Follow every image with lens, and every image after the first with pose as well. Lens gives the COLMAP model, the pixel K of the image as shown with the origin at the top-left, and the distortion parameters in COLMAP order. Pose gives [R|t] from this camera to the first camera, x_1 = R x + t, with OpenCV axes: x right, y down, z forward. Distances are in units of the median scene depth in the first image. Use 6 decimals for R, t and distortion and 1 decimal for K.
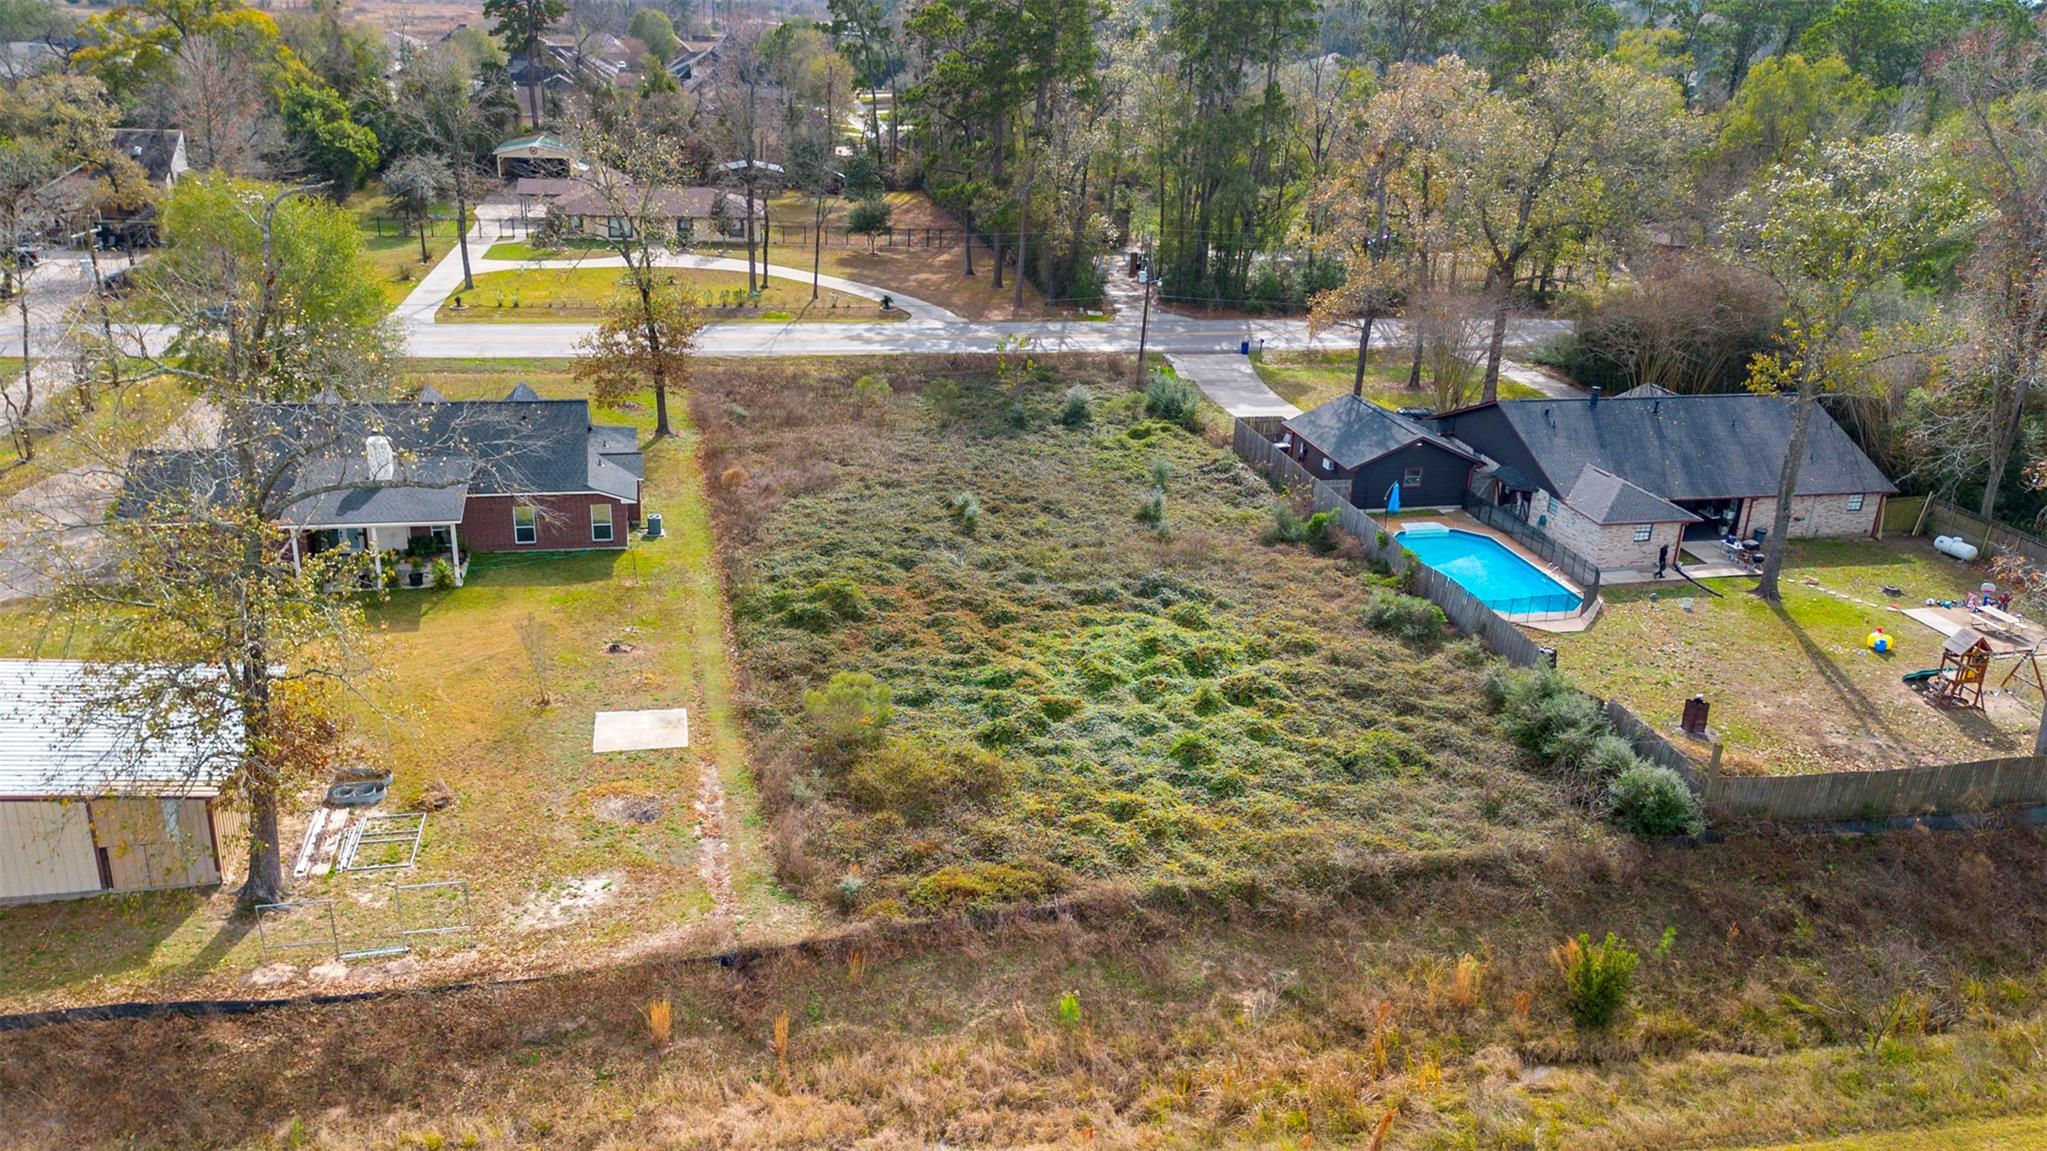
lens RADIAL K [[1537.9, 0, 1023.5], [0, 1537.9, 575.5], [0, 0, 1]] dist [0.090256, -0.087573]
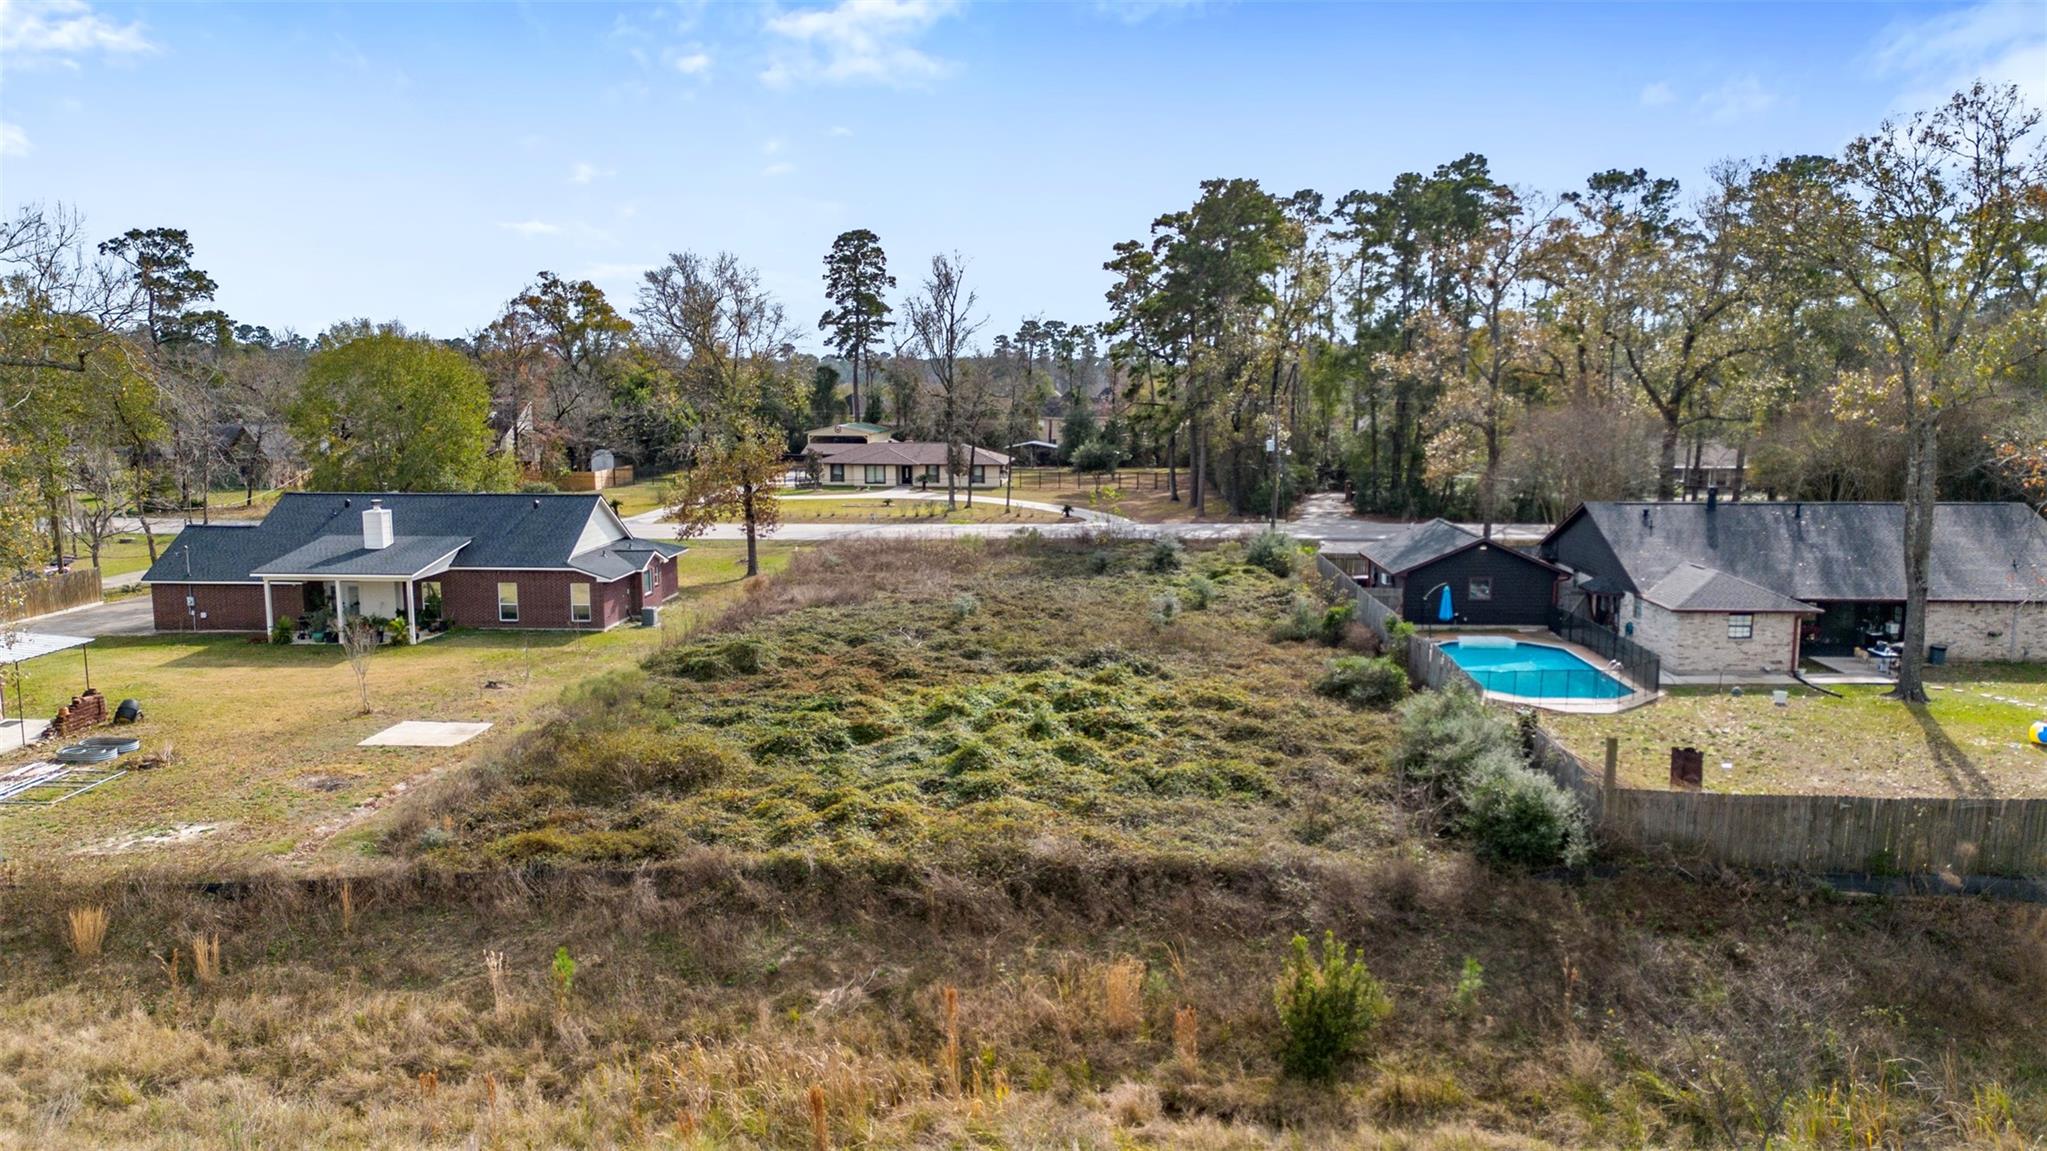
lens RADIAL K [[1426.7, 0, 1023.5], [0, 1426.7, 575.5], [0, 0, 1]] dist [0.079371, -0.064321]
pose [[0.960463, -0.003250, -0.278390, 0.314711], [-0.061728, 0.972559, -0.224318, 0.168745], [0.271480, 0.232633, 0.933906, 0.255479]]
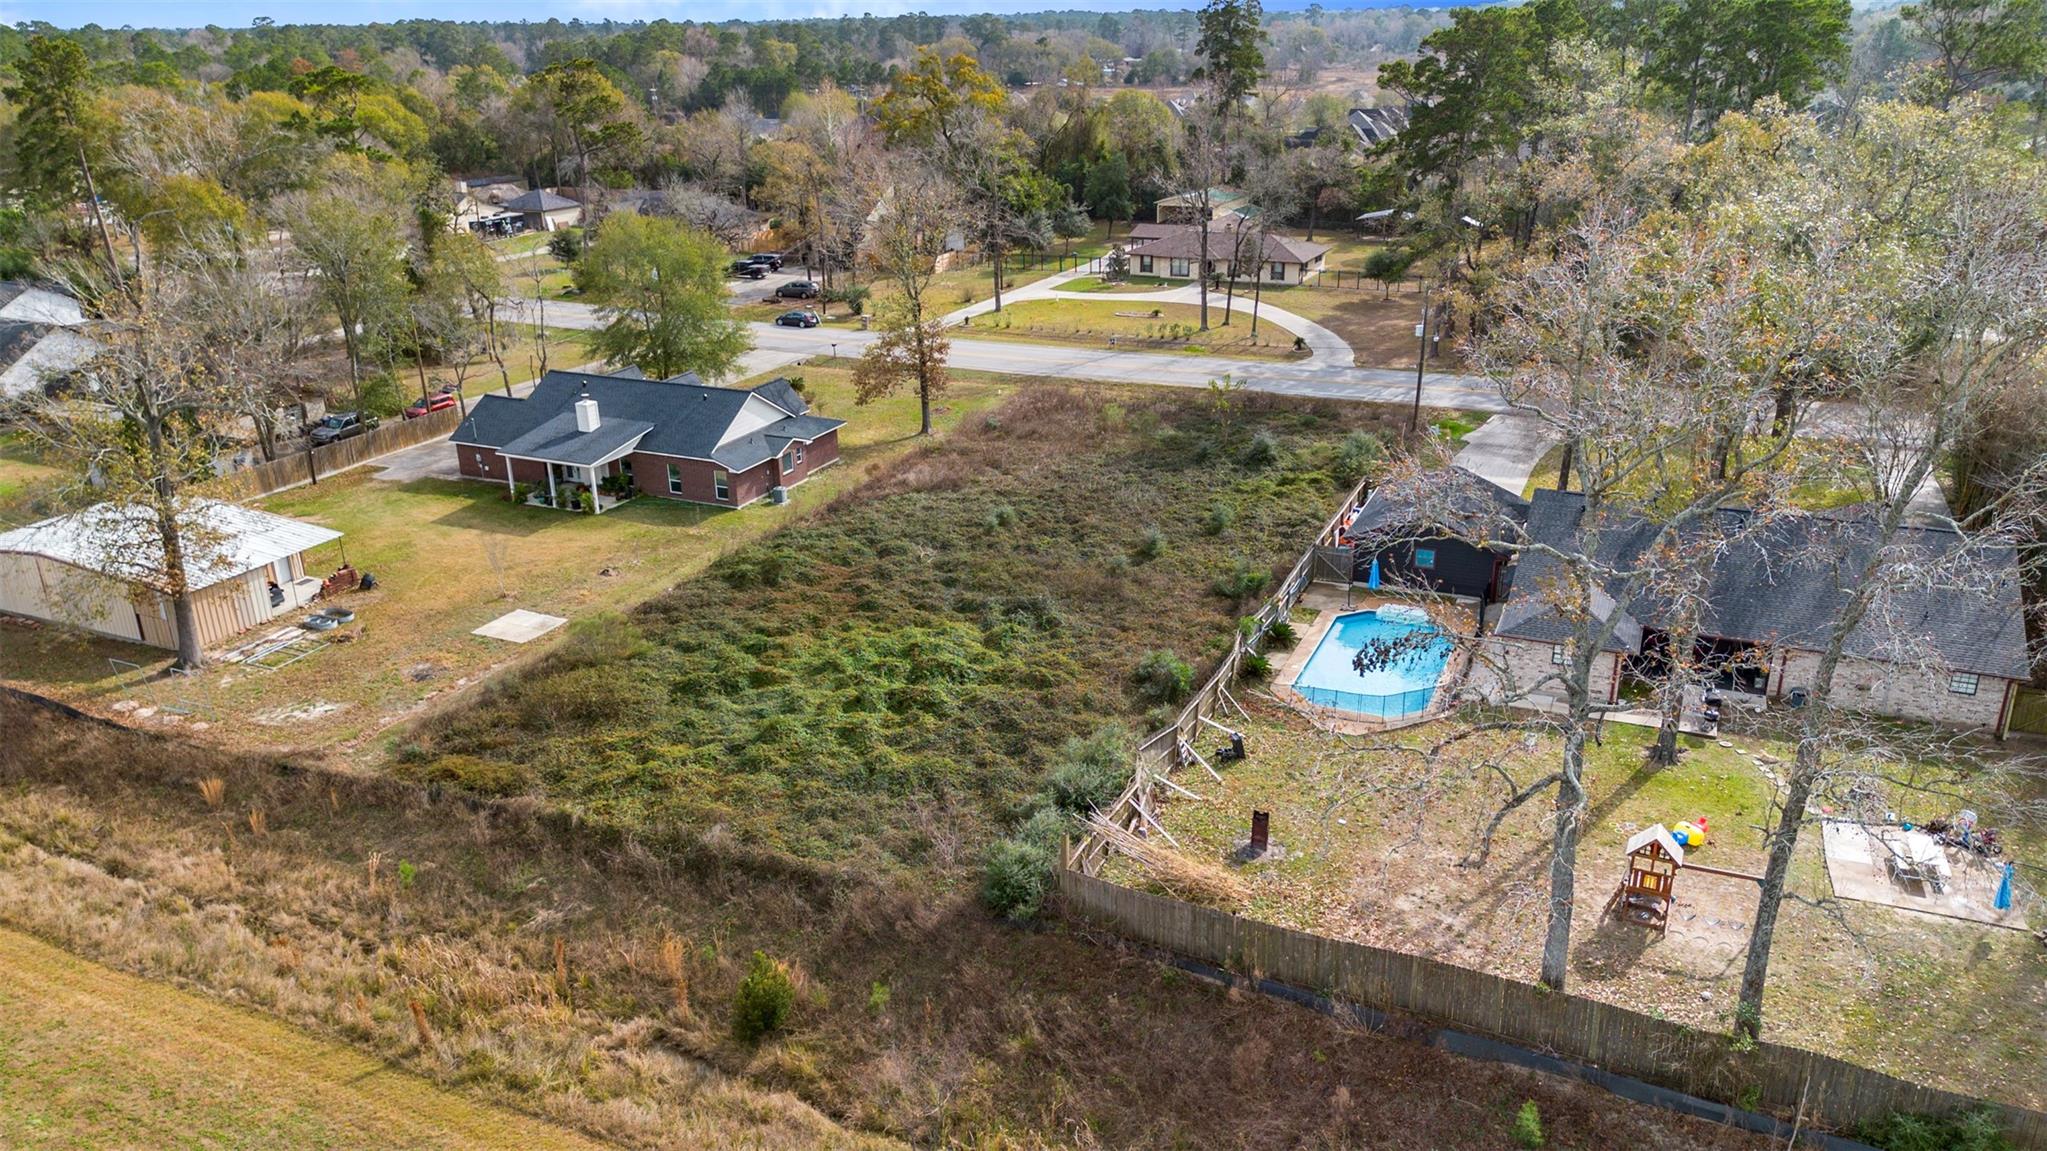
lens RADIAL K [[1426.7, 0, 1023.5], [0, 1426.7, 575.5], [0, 0, 1]] dist [0.079371, -0.064321]
pose [[0.797519, 0.165686, -0.580096, 0.763947], [-0.172684, 0.984010, 0.043644, -0.067838], [0.578051, 0.065367, 0.813378, 0.225701]]
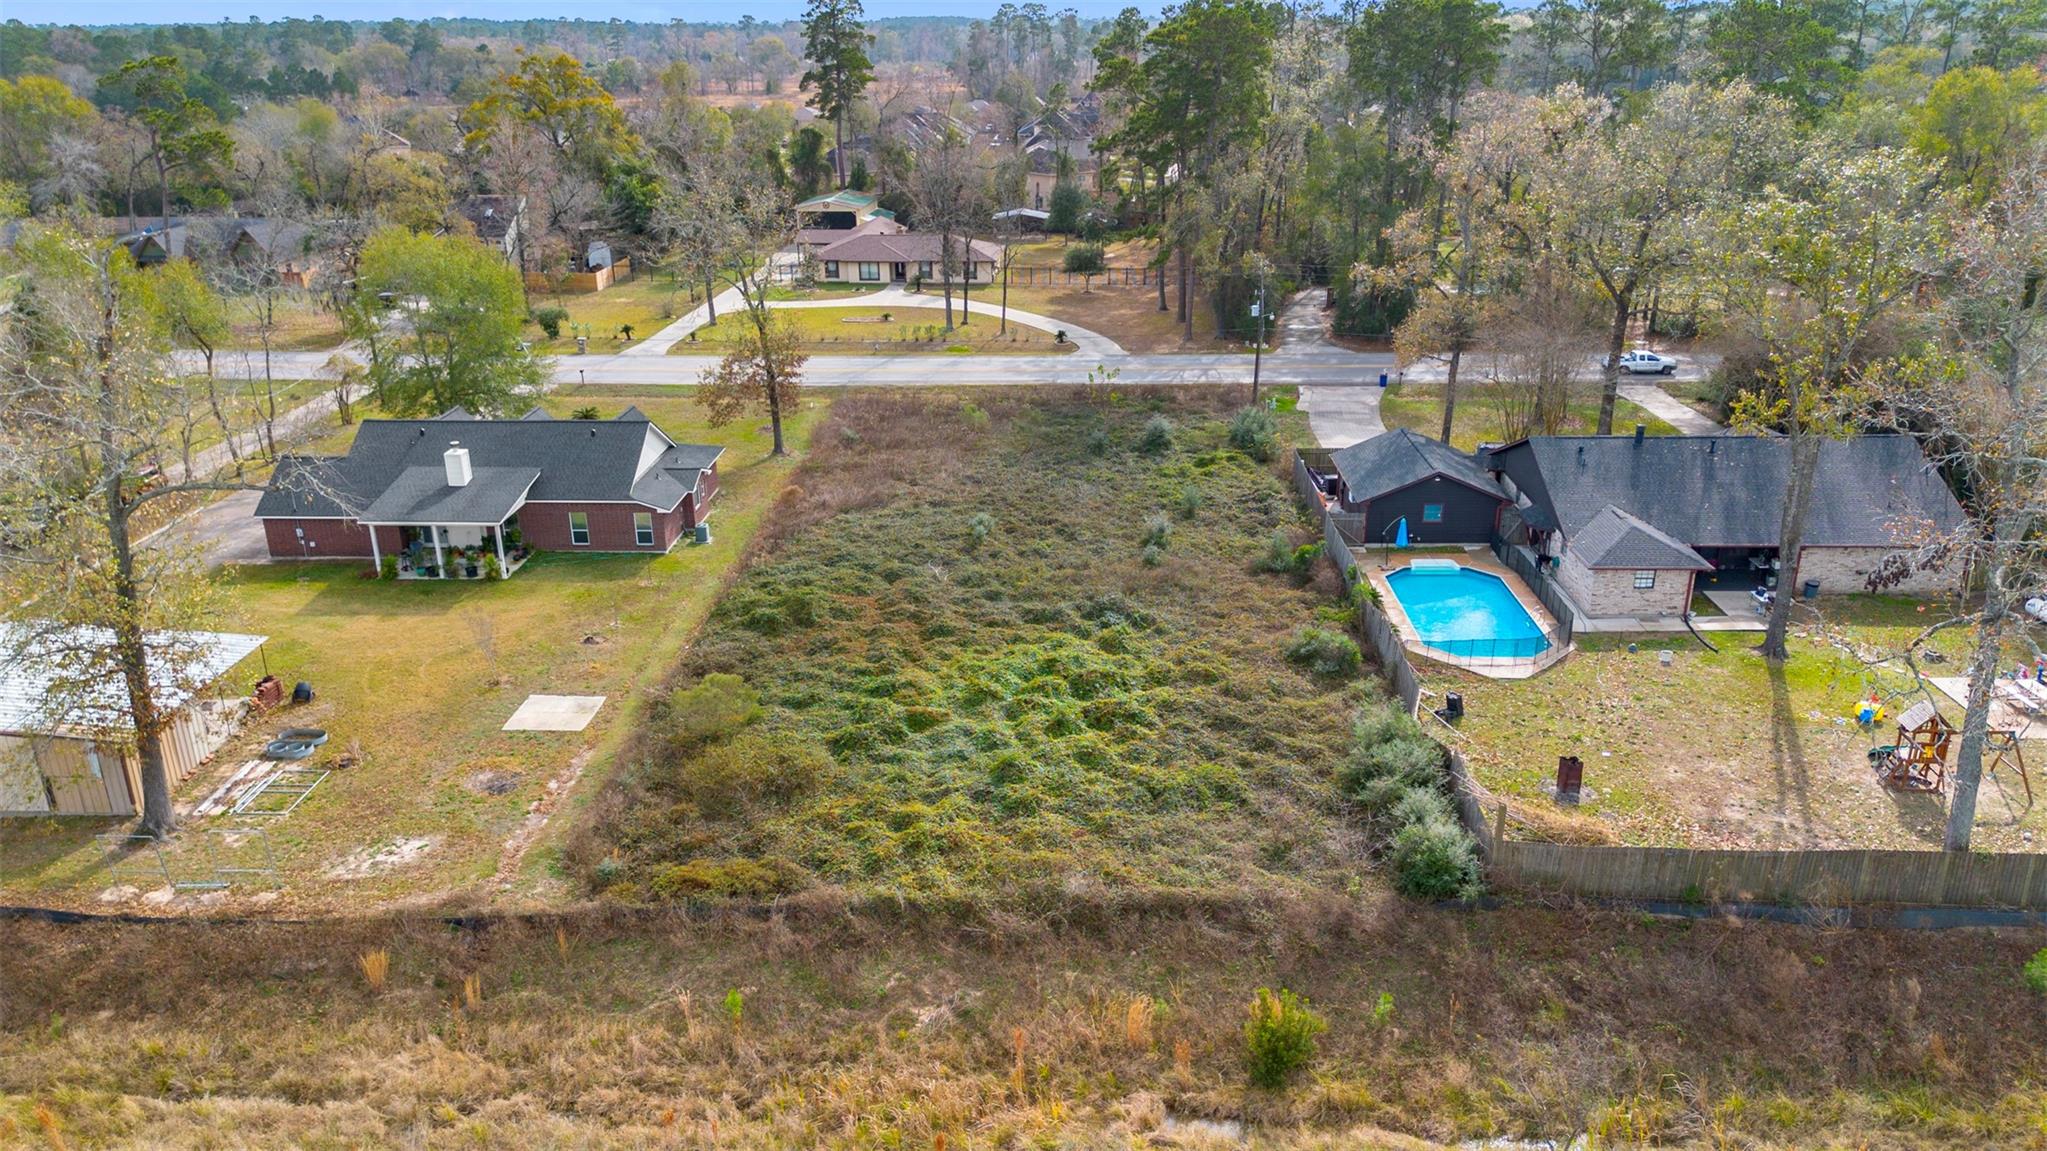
lens RADIAL K [[1426.7, 0, 1023.5], [0, 1426.7, 575.5], [0, 0, 1]] dist [0.079371, -0.064321]
pose [[0.964583, 0.043954, -0.260091, 0.327381], [-0.046807, 0.998893, -0.004781, -0.009898], [0.259593, 0.016786, 0.965572, 0.074331]]
